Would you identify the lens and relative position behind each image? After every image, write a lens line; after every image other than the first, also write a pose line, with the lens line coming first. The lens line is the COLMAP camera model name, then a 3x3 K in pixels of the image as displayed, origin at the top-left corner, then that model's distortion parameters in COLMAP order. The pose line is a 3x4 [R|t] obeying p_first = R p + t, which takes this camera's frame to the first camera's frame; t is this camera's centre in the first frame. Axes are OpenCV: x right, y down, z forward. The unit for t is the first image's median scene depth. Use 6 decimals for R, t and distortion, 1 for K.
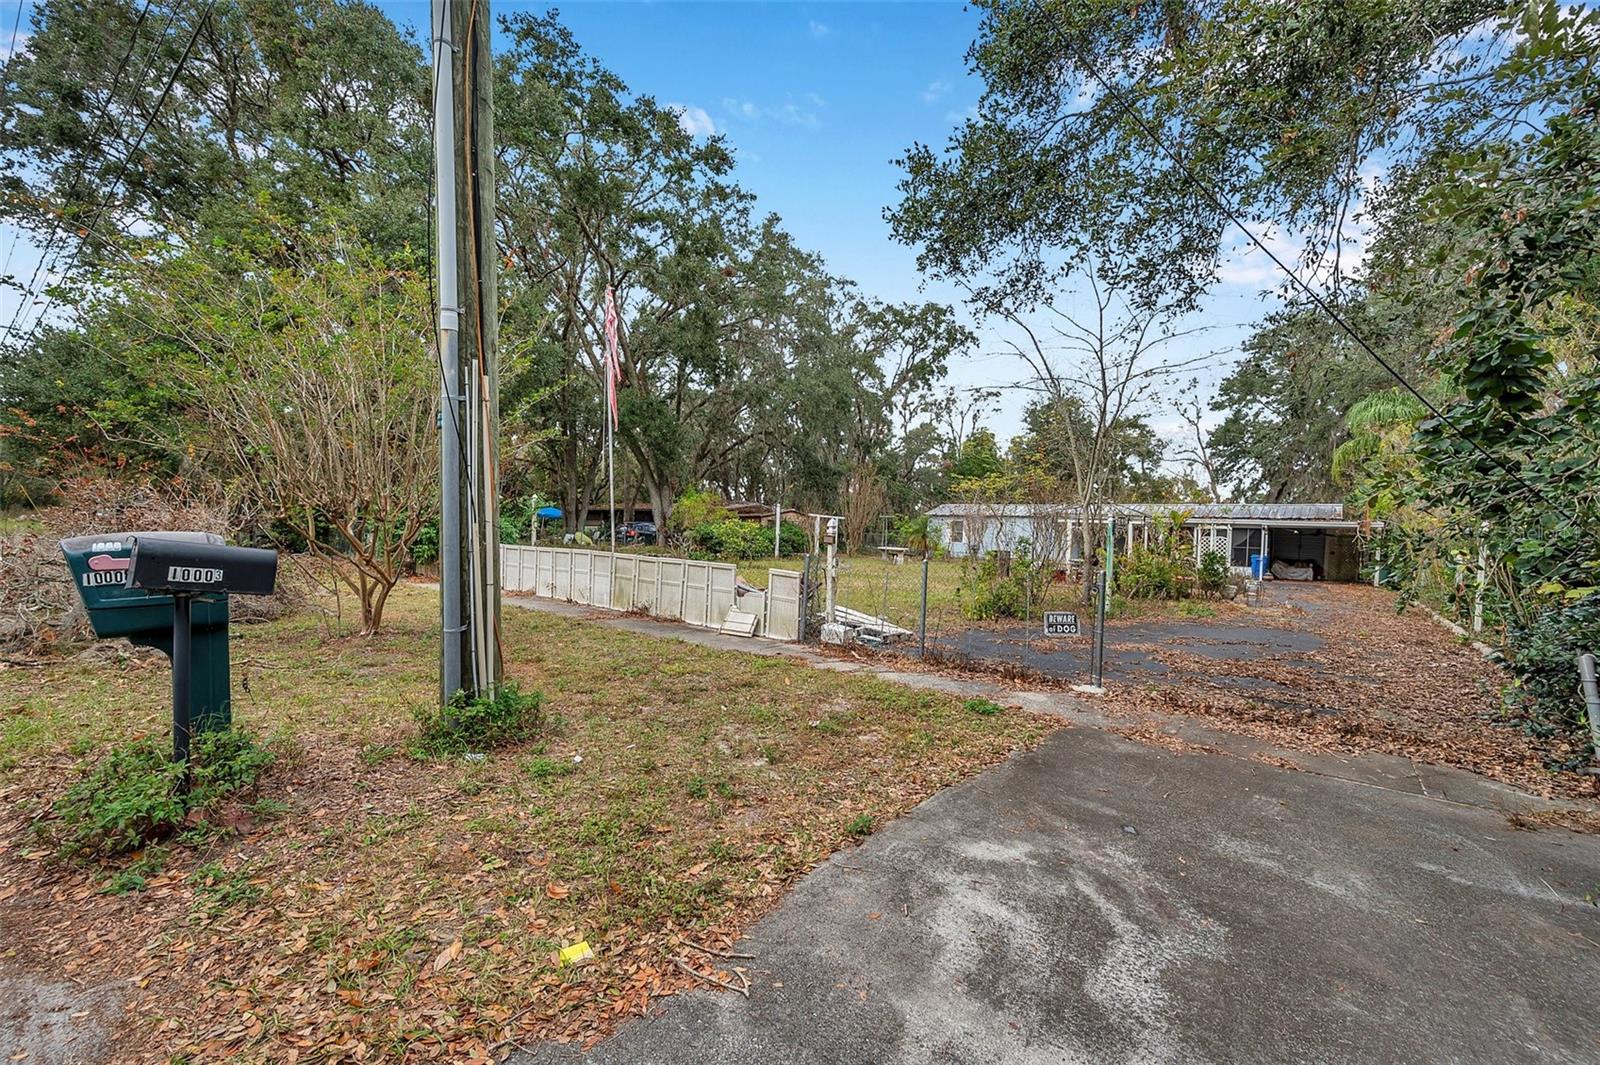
lens RADIAL K [[662.3, 0, 804.5], [0, 662.3, 536.4], [0, 0, 1]] dist [-0.001090, 0.000125]
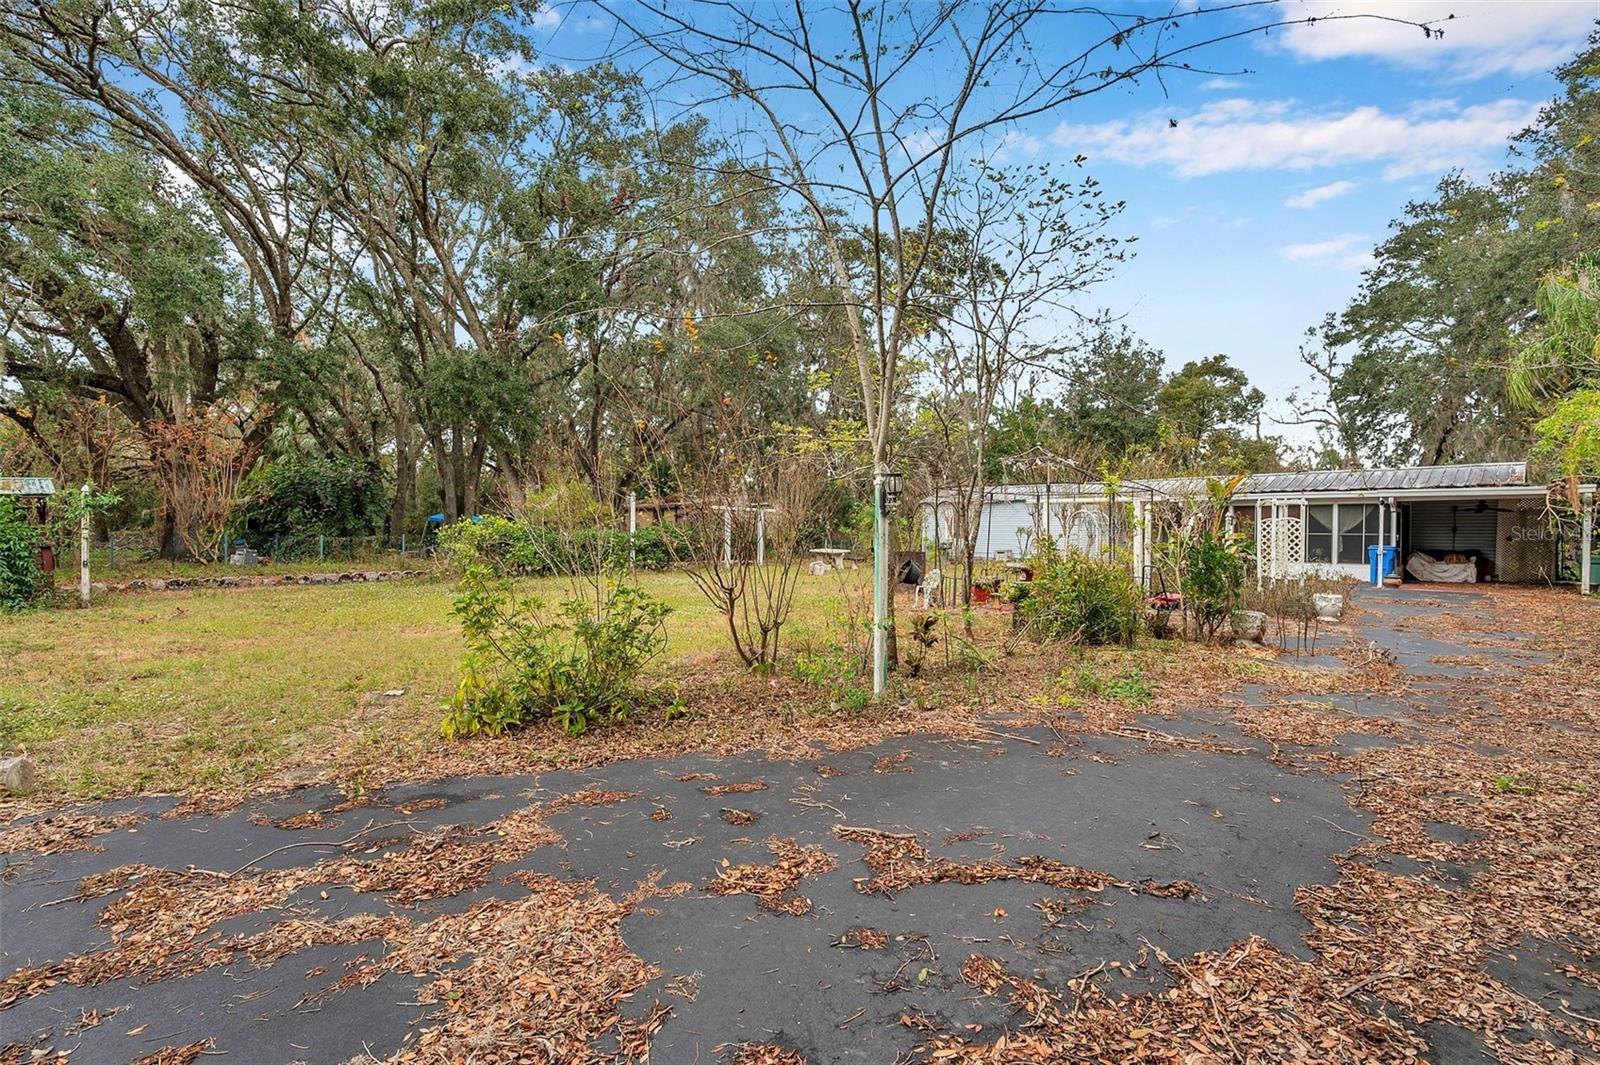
lens RADIAL K [[734.8, 0, 800.0], [0, 734.8, 532.5], [0, 0, 1]] dist [-0.000121, -0.000389]
pose [[0.993025, -0.028094, -0.114508, 0.135109], [0.027547, 0.999600, -0.006356, 0.003291], [0.114641, 0.003158, 0.993402, 0.148954]]
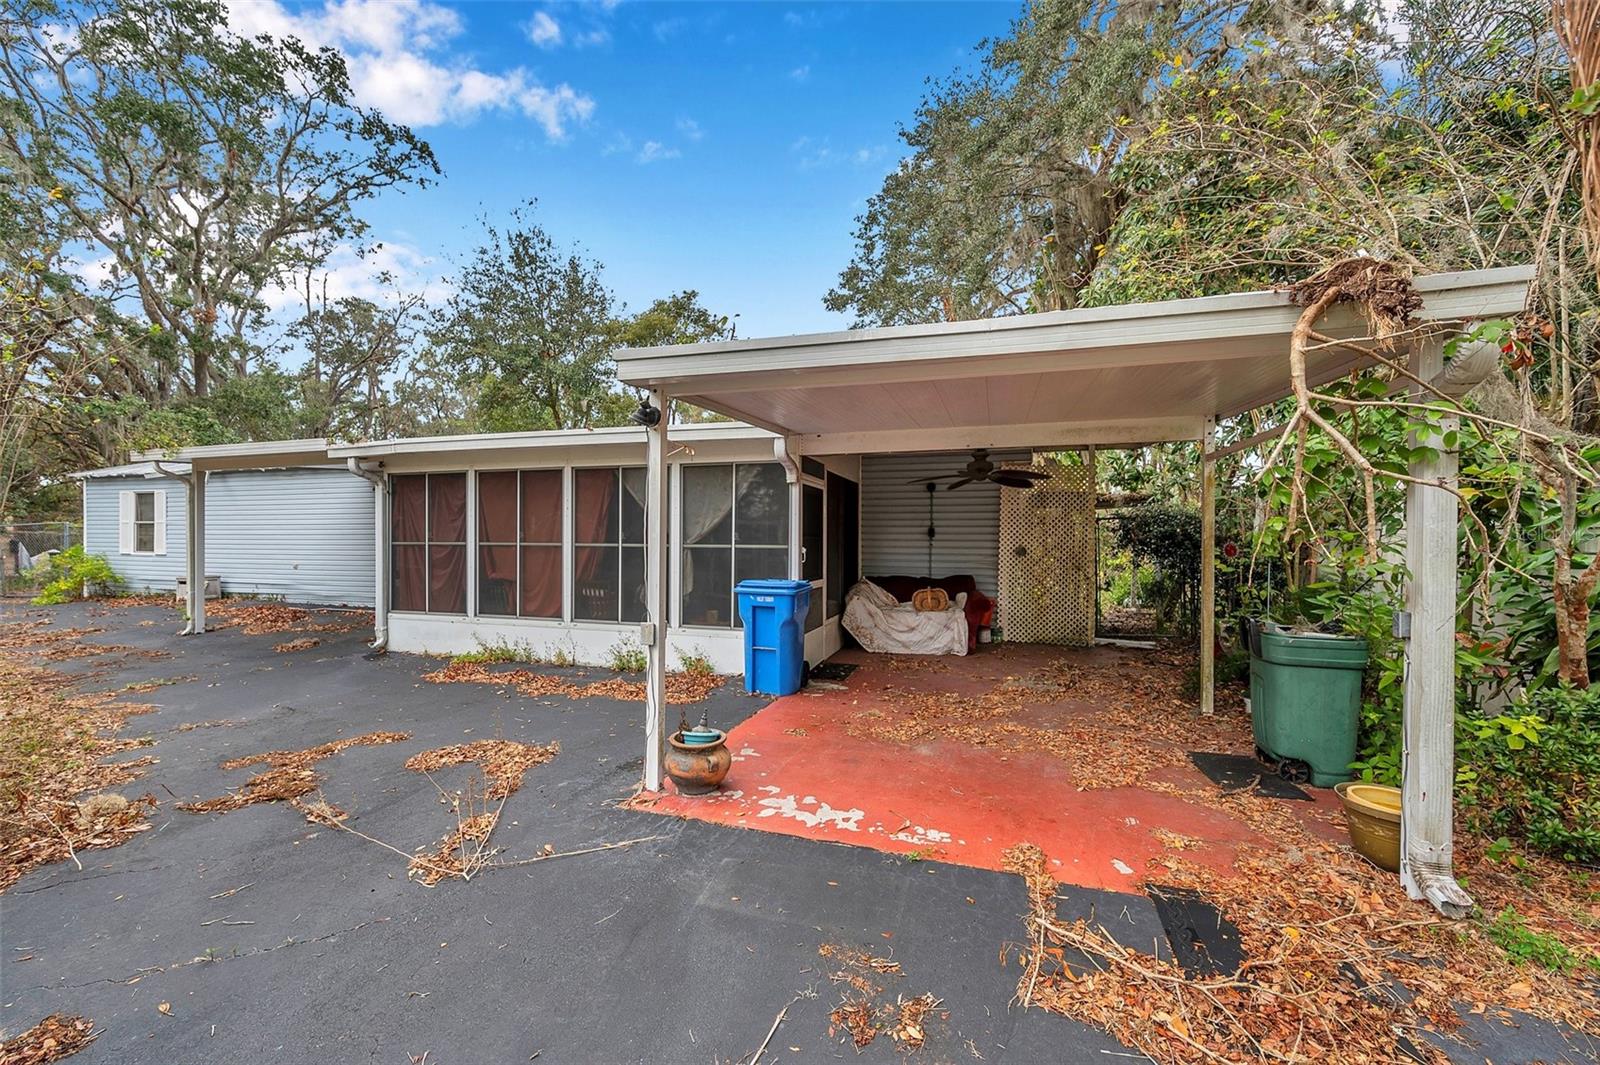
lens RADIAL K [[662.3, 0, 804.5], [0, 662.3, 536.4], [0, 0, 1]] dist [-0.001090, 0.000125]
pose [[0.923630, -0.039616, 0.381232, 0.385915], [0.039527, 0.999186, 0.008068, 0.008057], [-0.381241, 0.007617, 0.924444, 0.493979]]
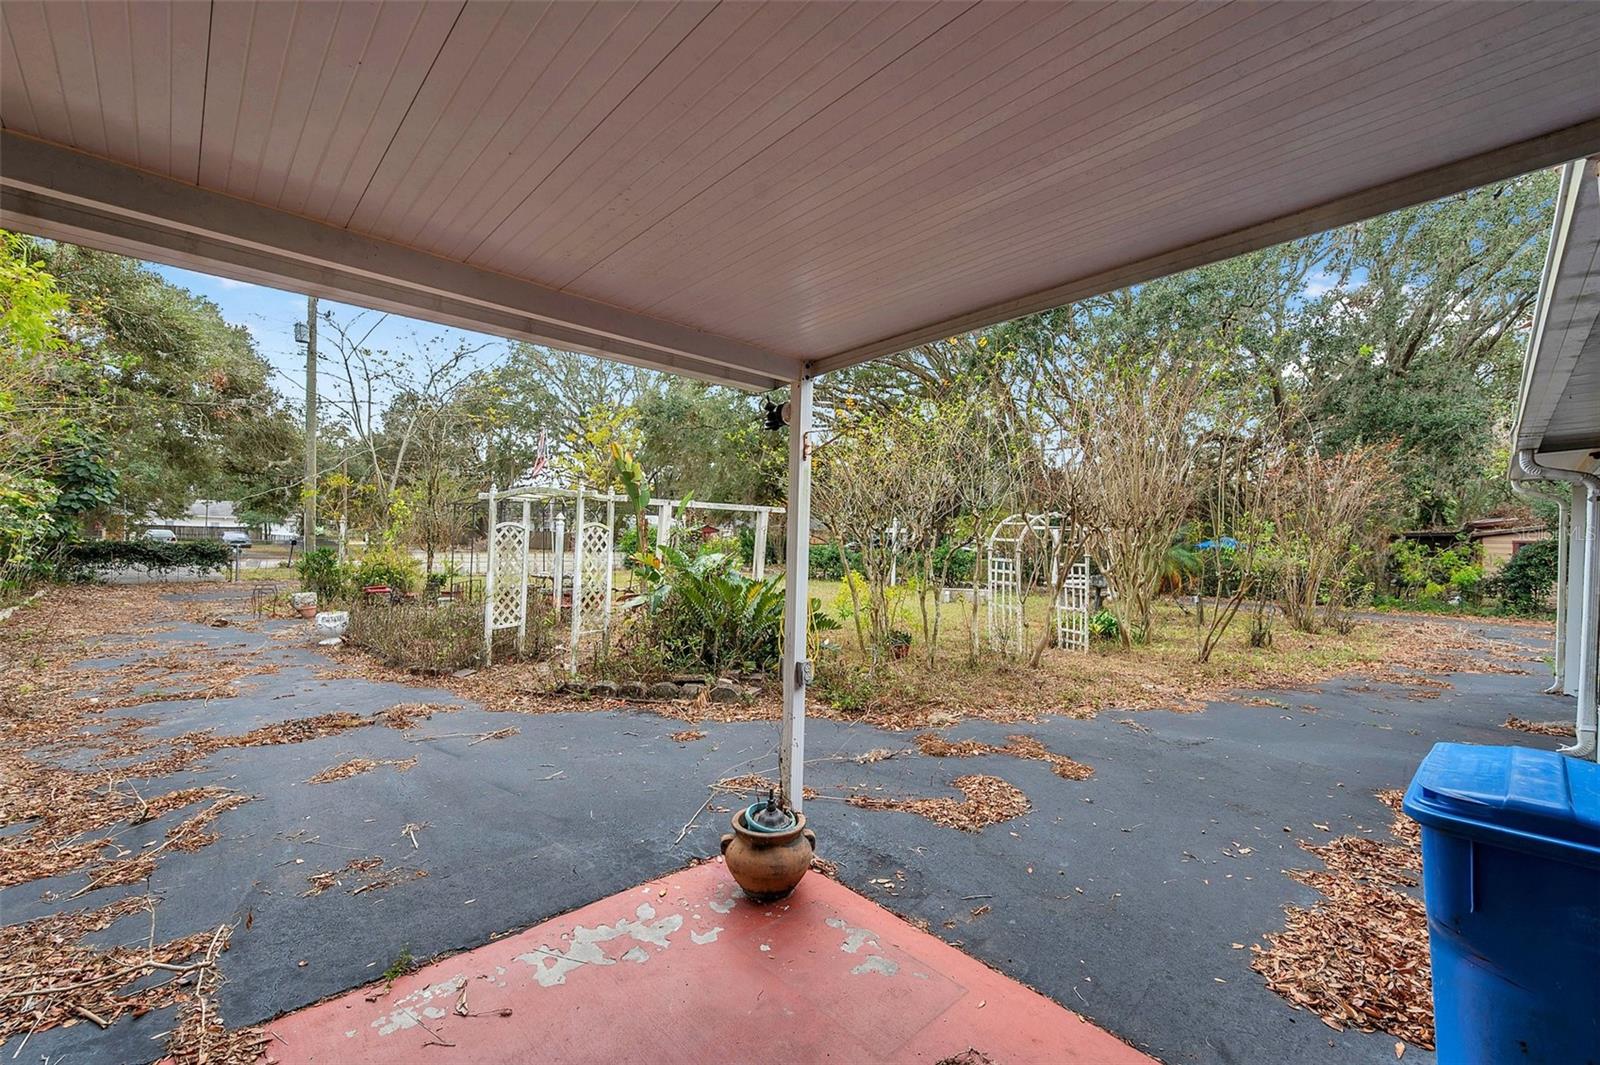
lens RADIAL K [[662.3, 0, 804.5], [0, 662.3, 536.4], [0, 0, 1]] dist [-0.001090, 0.000125]
pose [[-0.130092, -0.052288, -0.990122, 0.449976], [-0.040812, 0.998045, -0.047344, 0.008960], [0.990662, 0.034250, -0.131972, 0.566602]]
